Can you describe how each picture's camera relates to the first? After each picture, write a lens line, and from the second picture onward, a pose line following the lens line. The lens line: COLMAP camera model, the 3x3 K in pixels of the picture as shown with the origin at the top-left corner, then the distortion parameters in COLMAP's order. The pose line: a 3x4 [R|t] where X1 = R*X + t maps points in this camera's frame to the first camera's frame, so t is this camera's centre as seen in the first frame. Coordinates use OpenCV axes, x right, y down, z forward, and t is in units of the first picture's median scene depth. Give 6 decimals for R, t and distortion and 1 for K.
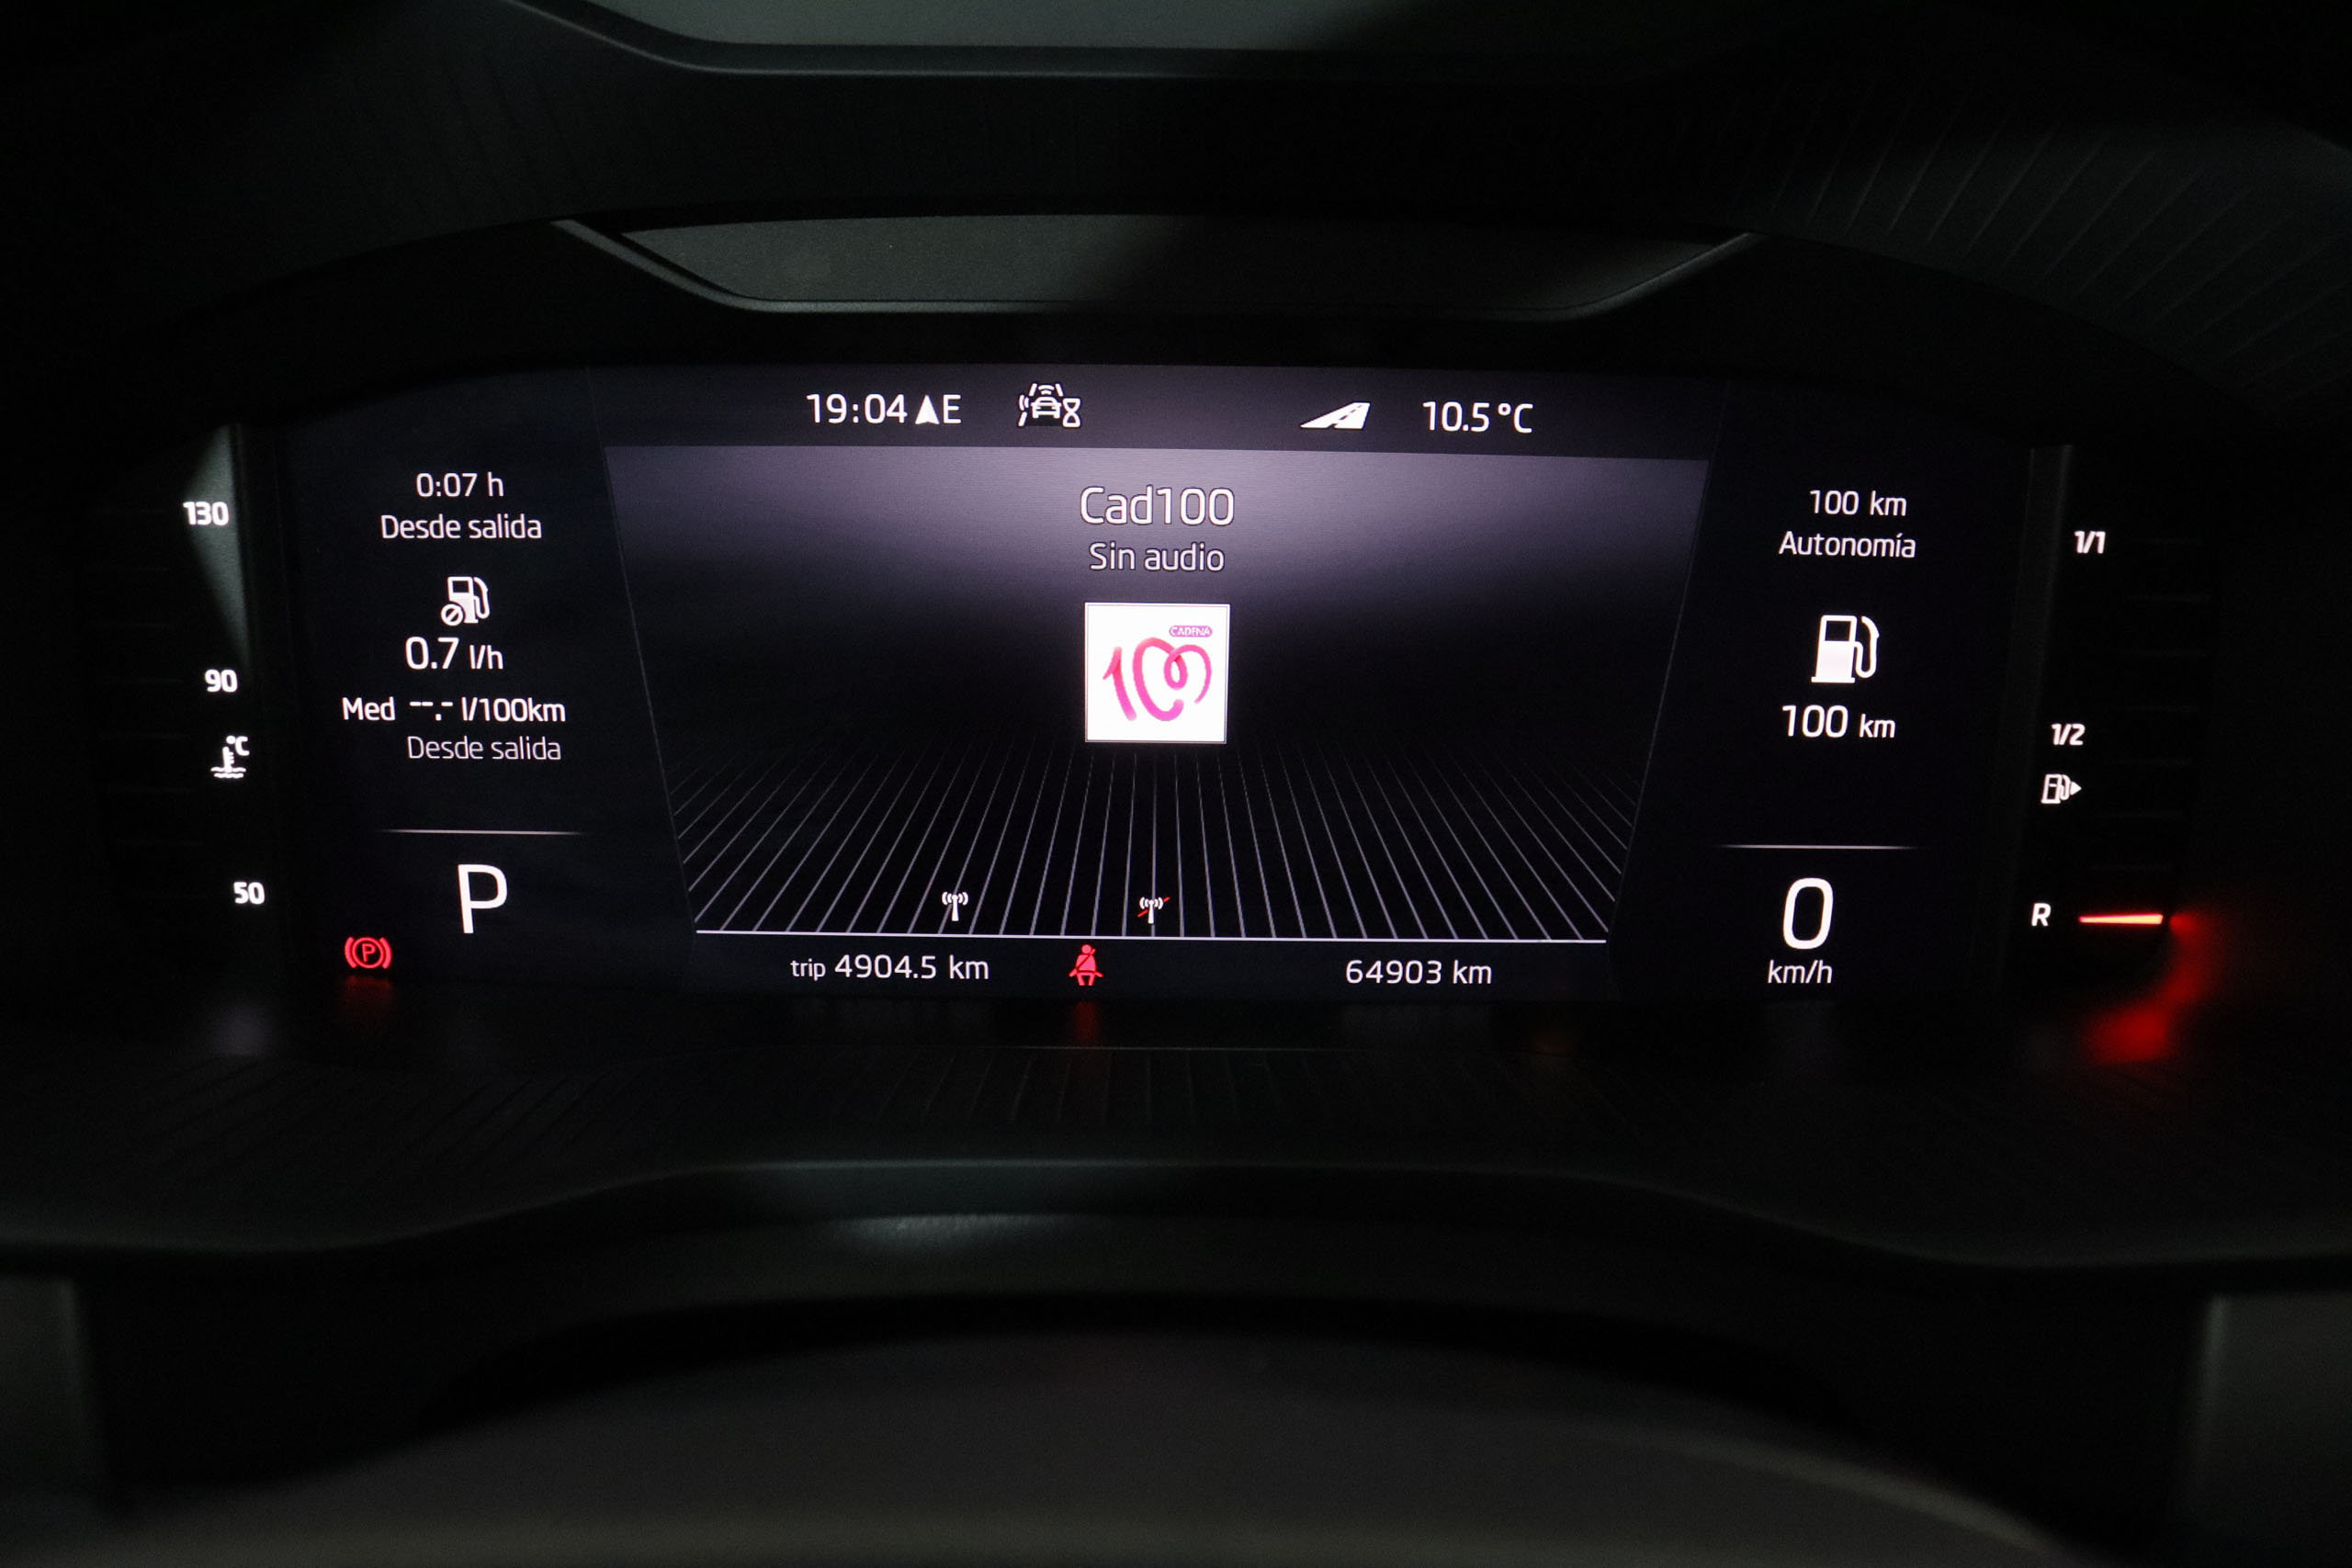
lens RADIAL K [[1948.7, 0, 1176.0], [0, 1948.7, 784.0], [0, 0, 1]] dist [-0.183968, 0.124157]
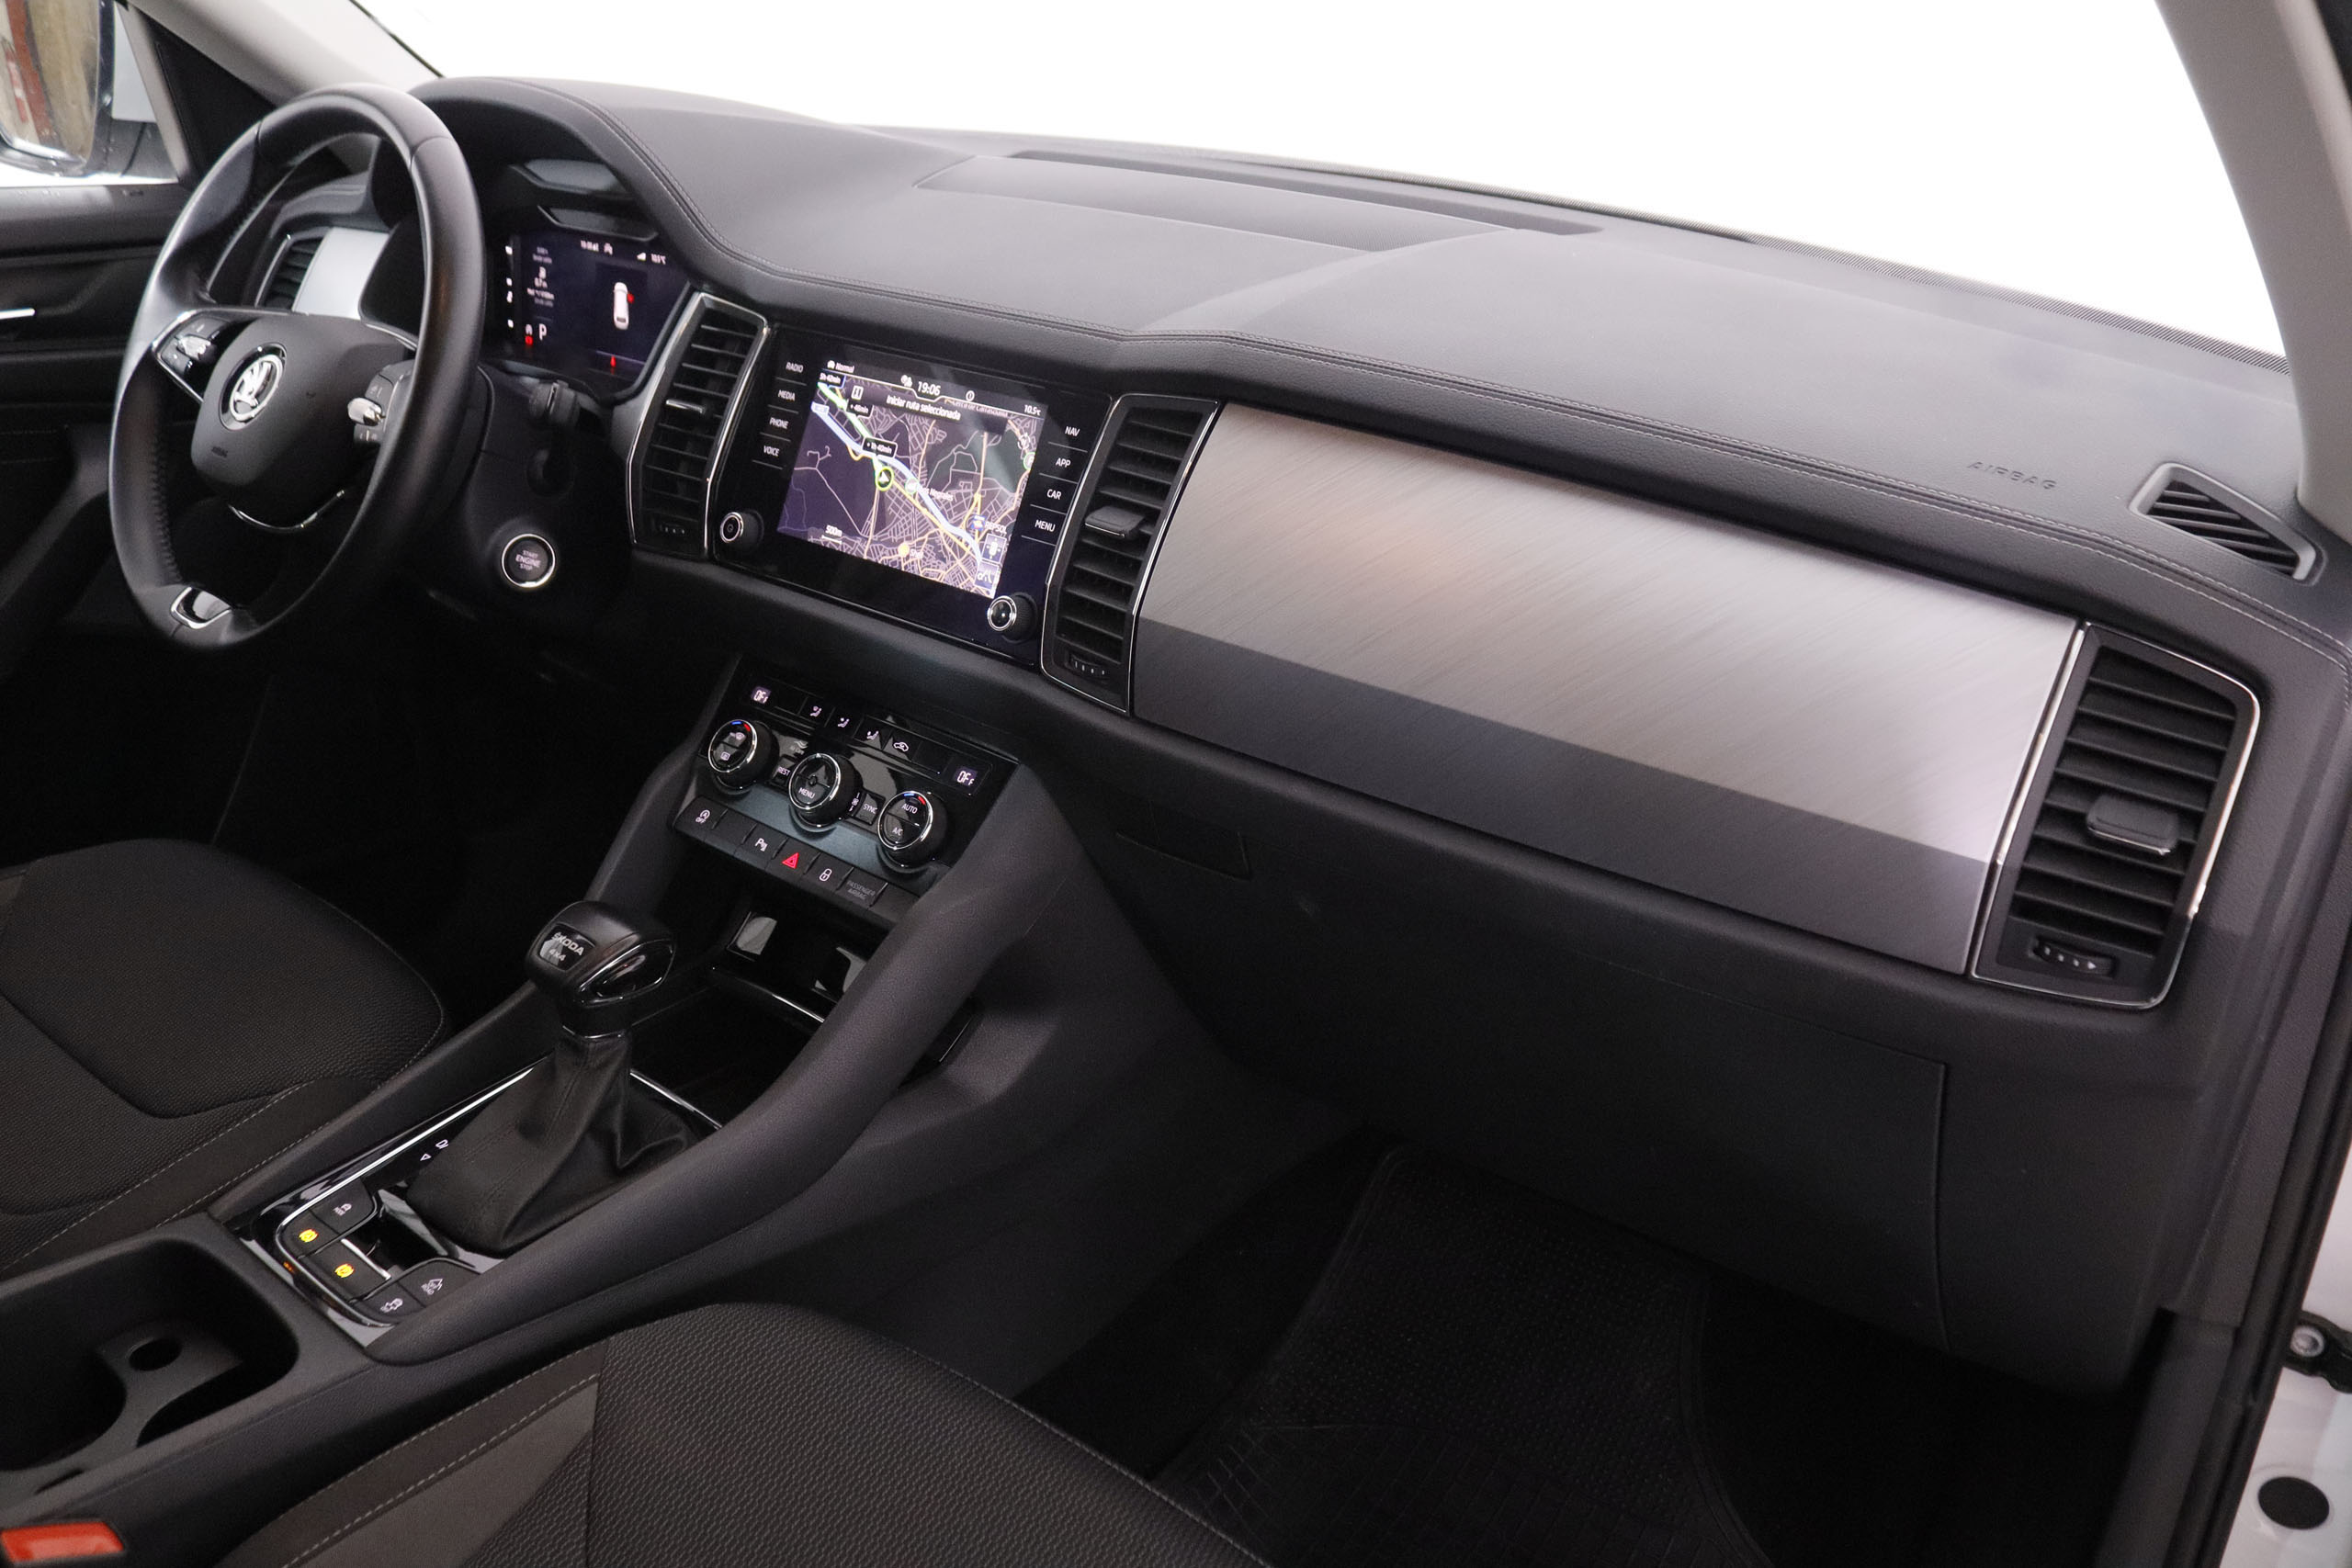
lens RADIAL K [[1948.7, 0, 1176.0], [0, 1948.7, 784.0], [0, 0, 1]] dist [-0.183968, 0.124157]
pose [[0.774315, 0.277755, -0.568585, 4.324076], [-0.238623, 0.960351, 0.144170, 0.089088], [0.586085, 0.024044, 0.809893, -2.166688]]
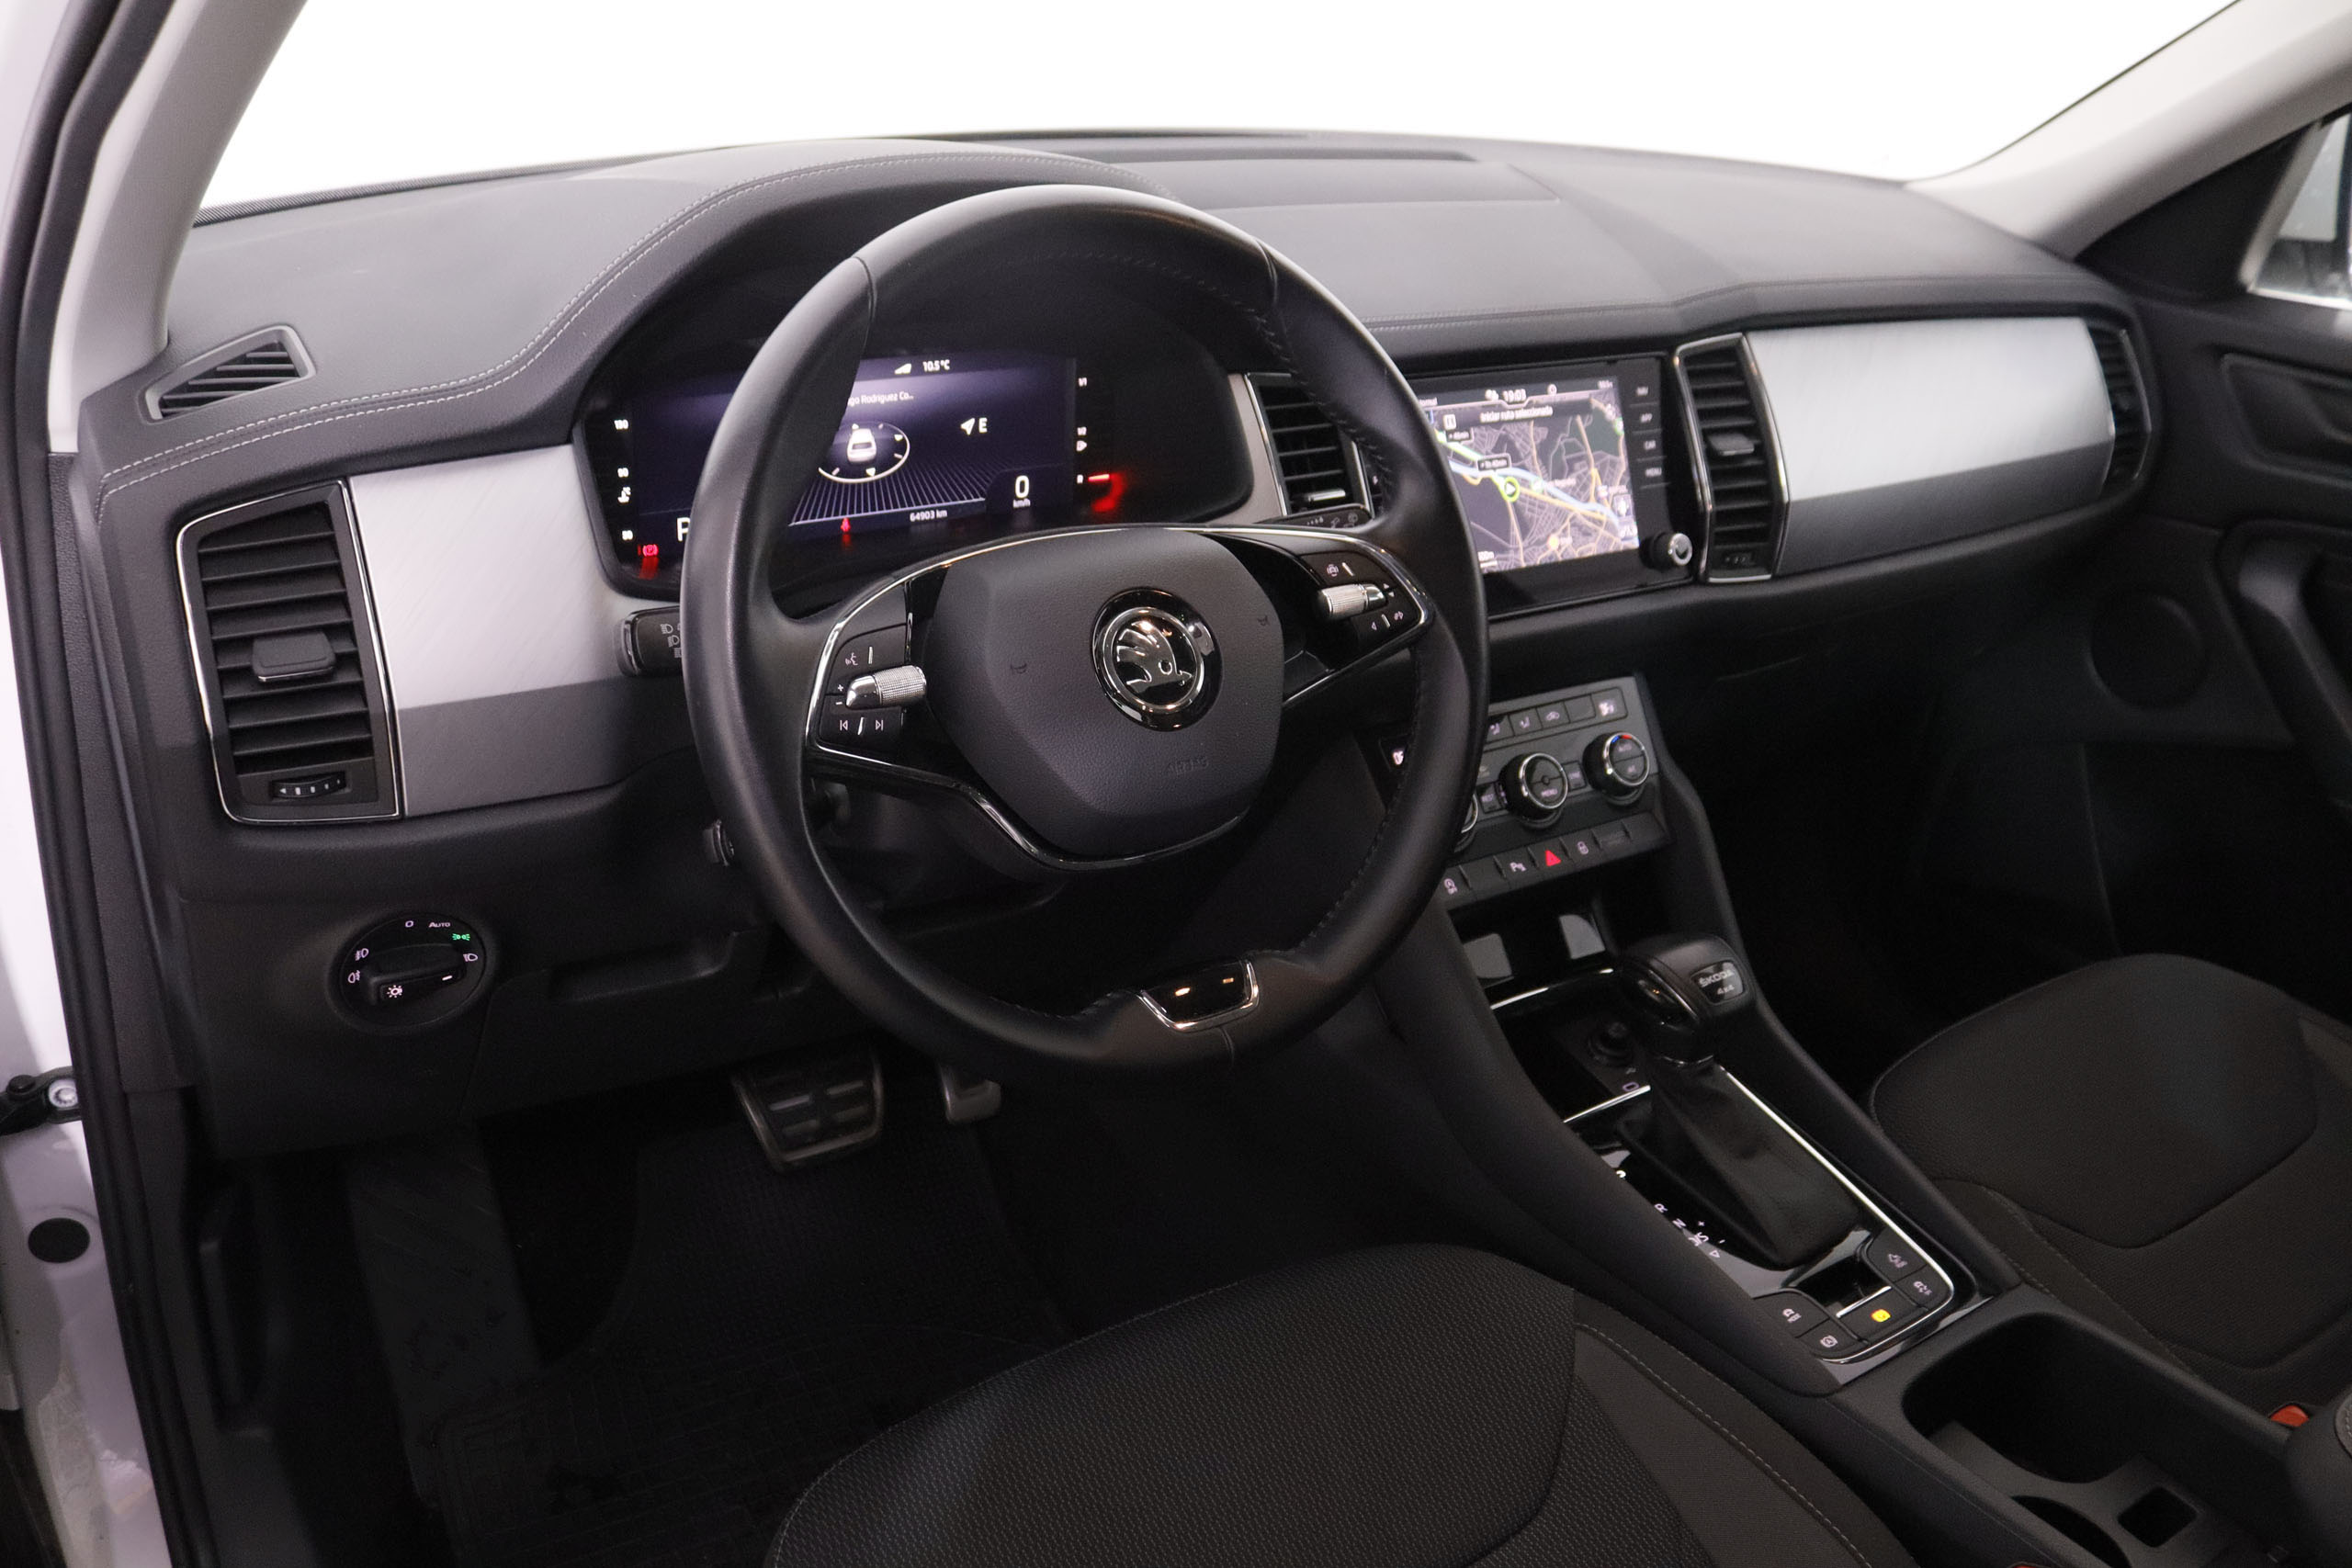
lens RADIAL K [[1948.7, 0, 1176.0], [0, 1948.7, 784.0], [0, 0, 1]] dist [-0.183968, 0.124157]
pose [[0.830425, -0.193499, 0.522449, -1.570304], [0.116199, 0.977281, 0.177258, -0.000780], [-0.544879, -0.086491, 0.834042, -2.466128]]
